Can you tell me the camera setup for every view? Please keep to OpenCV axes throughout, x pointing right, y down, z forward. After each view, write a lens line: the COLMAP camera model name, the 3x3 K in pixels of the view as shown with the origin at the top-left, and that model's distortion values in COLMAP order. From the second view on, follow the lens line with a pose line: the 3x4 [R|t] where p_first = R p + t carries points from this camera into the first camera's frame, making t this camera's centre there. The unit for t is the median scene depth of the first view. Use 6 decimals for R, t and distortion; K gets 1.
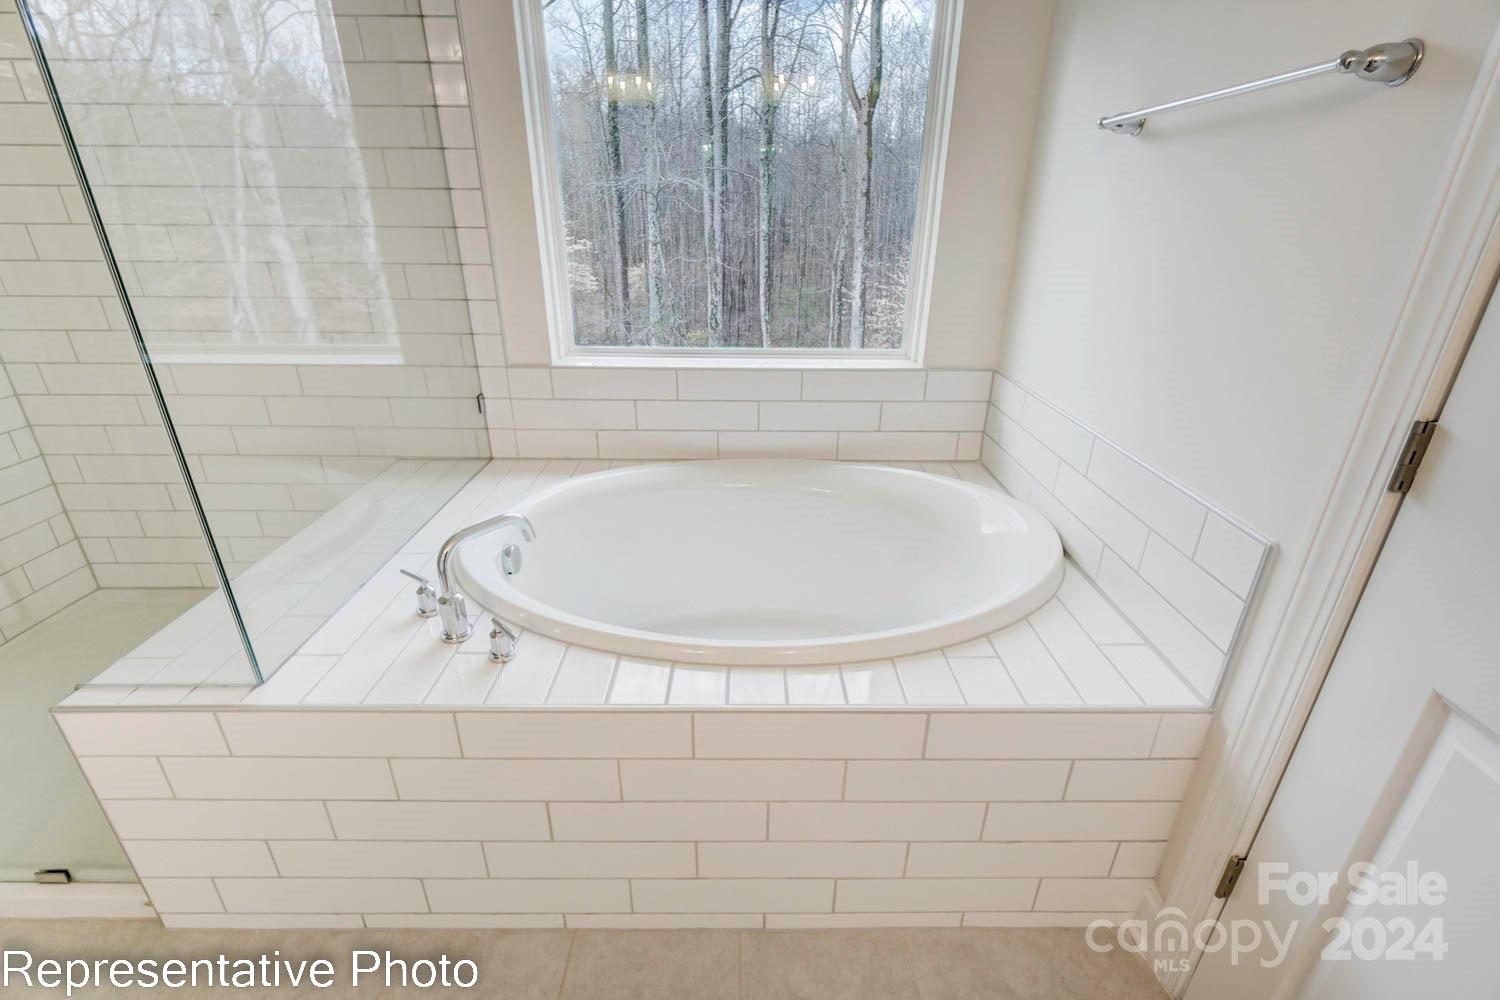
lens RADIAL K [[658.0, 0, 750.0], [0, 658.0, 500.0], [0, 0, 1]] dist [-0.001387, -0.000621]
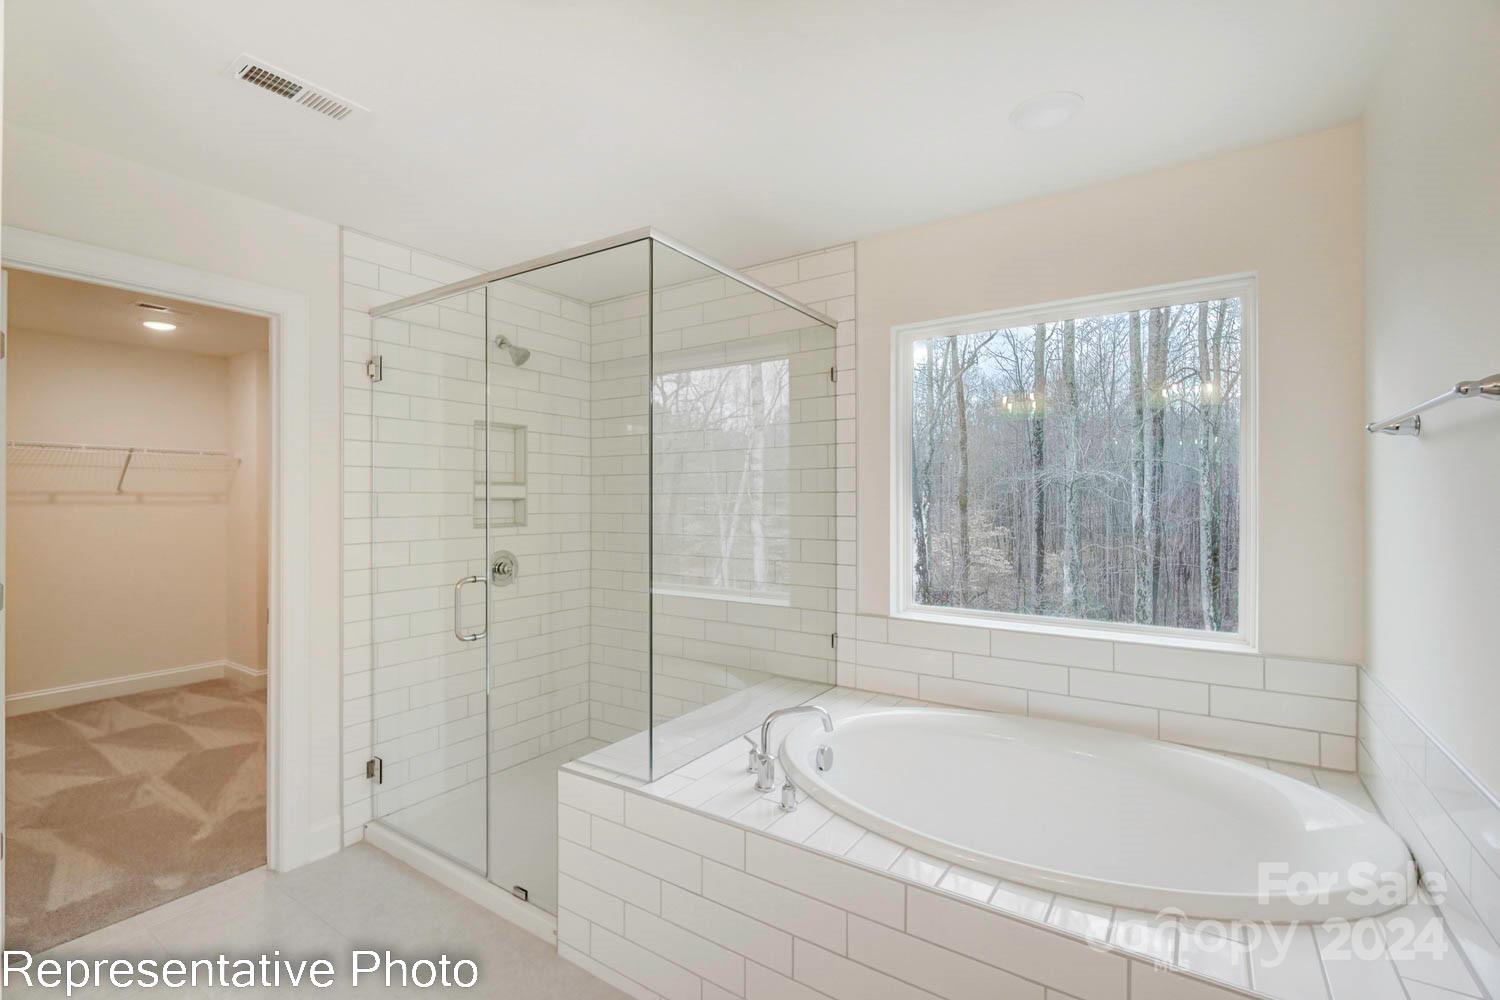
lens RADIAL K [[666.5, 0, 751.4], [0, 666.5, 504.6], [0, 0, 1]] dist [-0.003725, -0.000508]
pose [[0.826273, -0.007570, -0.563219, 0.189612], [-0.217292, 0.918228, -0.331121, 0.074606], [0.519670, 0.395980, 0.757062, -0.183310]]
